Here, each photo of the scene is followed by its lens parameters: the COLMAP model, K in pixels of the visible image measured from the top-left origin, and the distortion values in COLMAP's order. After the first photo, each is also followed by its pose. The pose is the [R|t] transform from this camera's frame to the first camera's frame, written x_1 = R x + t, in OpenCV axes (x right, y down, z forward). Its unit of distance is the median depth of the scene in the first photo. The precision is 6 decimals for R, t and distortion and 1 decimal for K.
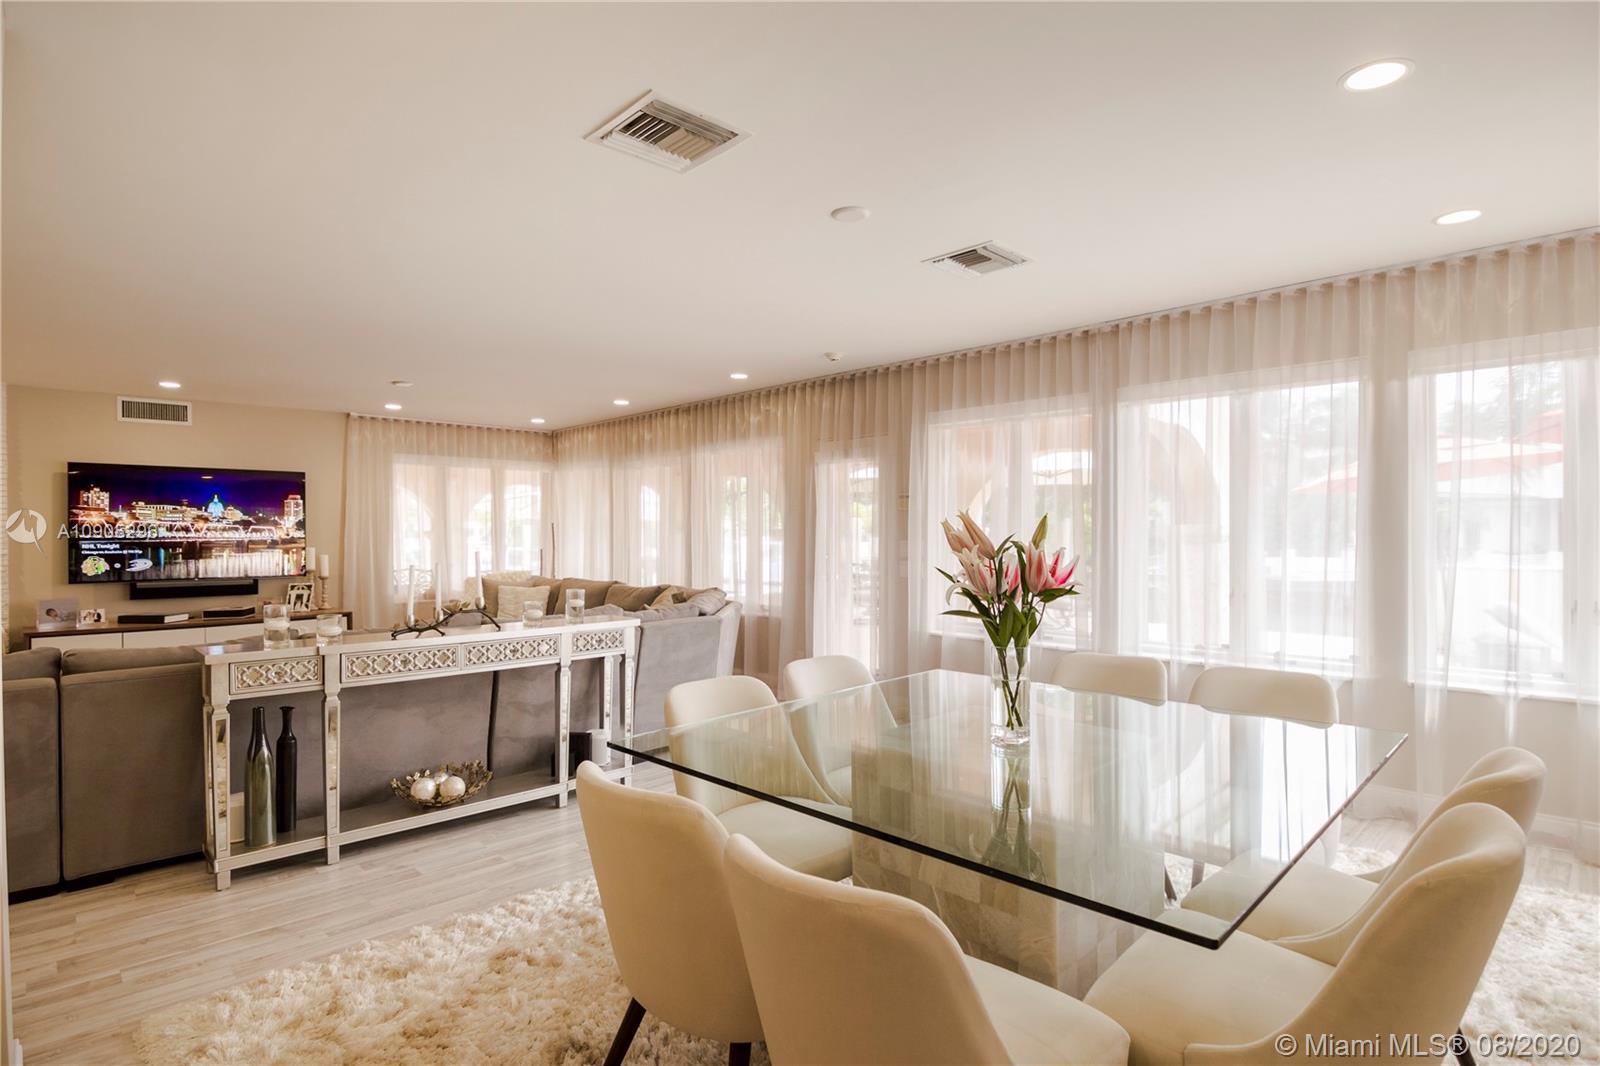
lens RADIAL K [[831.4, 0, 780.8], [0, 831.4, 537.8], [0, 0, 1]] dist [-0.001795, -0.000468]
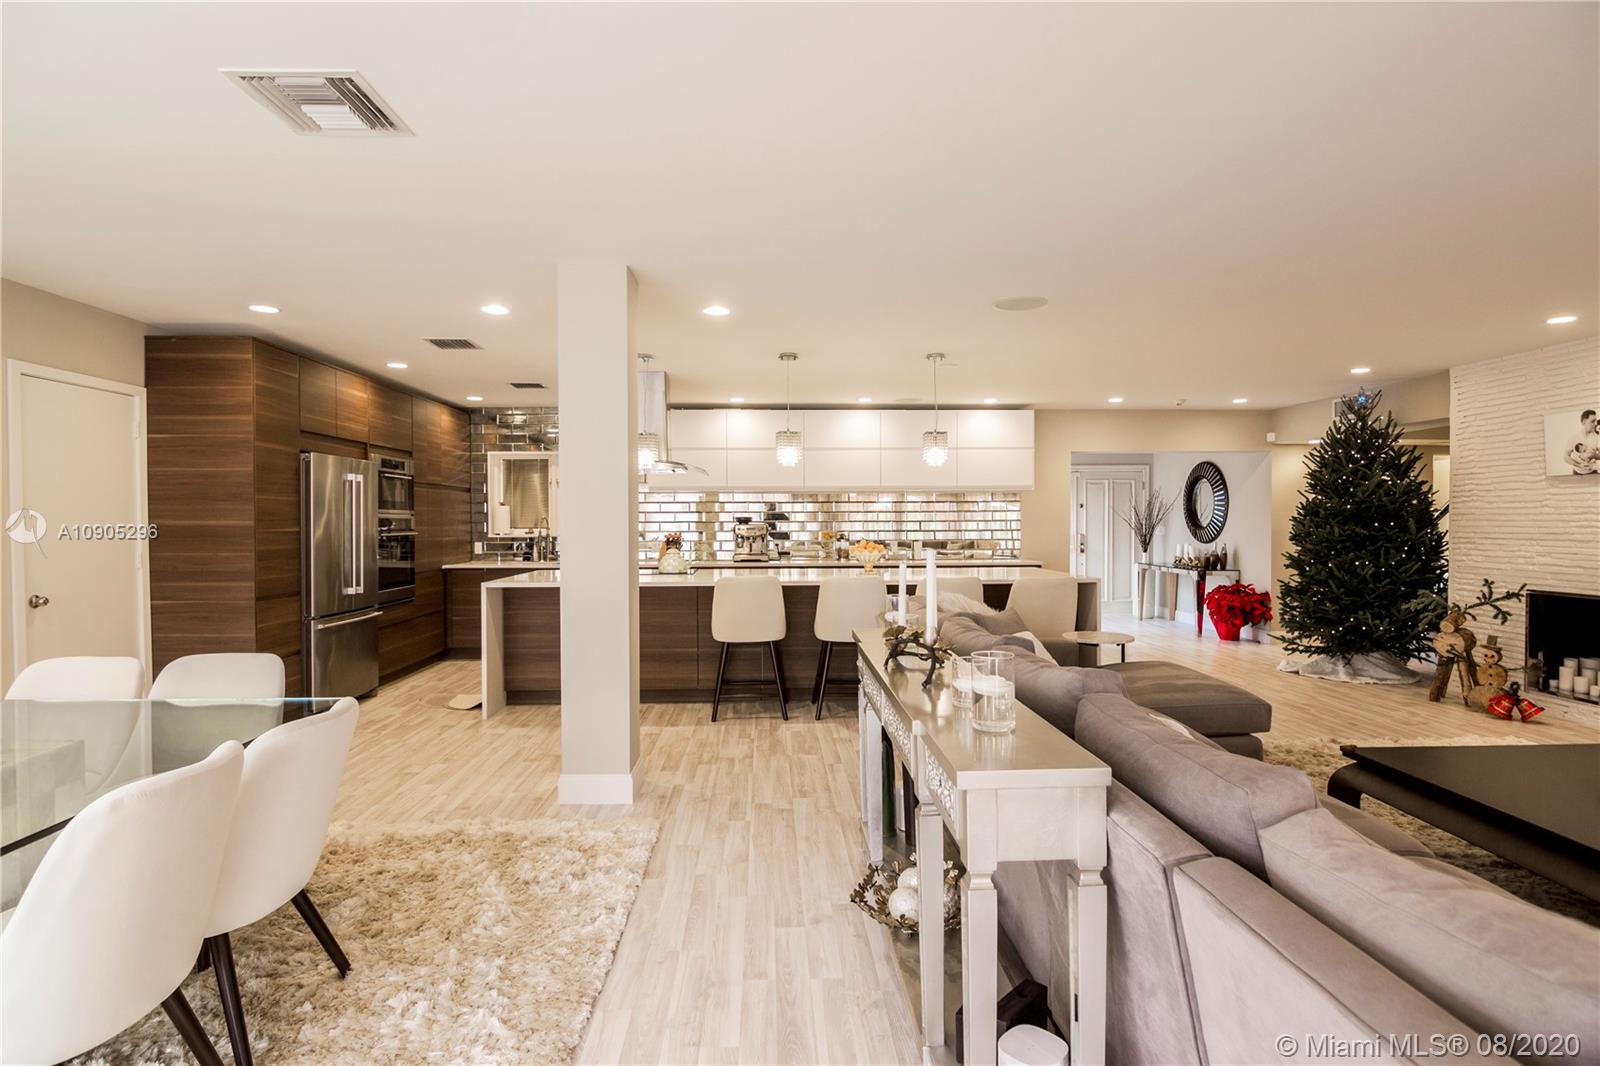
lens RADIAL K [[815.7, 0, 800.0], [0, 815.7, 533.0], [0, 0, 1]] dist [-0.000039, 0.000151]
pose [[-0.650641, 0.018106, -0.759170, 0.080664], [-0.000166, 0.999712, 0.023986, -0.006692], [0.759386, 0.015733, -0.650451, 0.716346]]
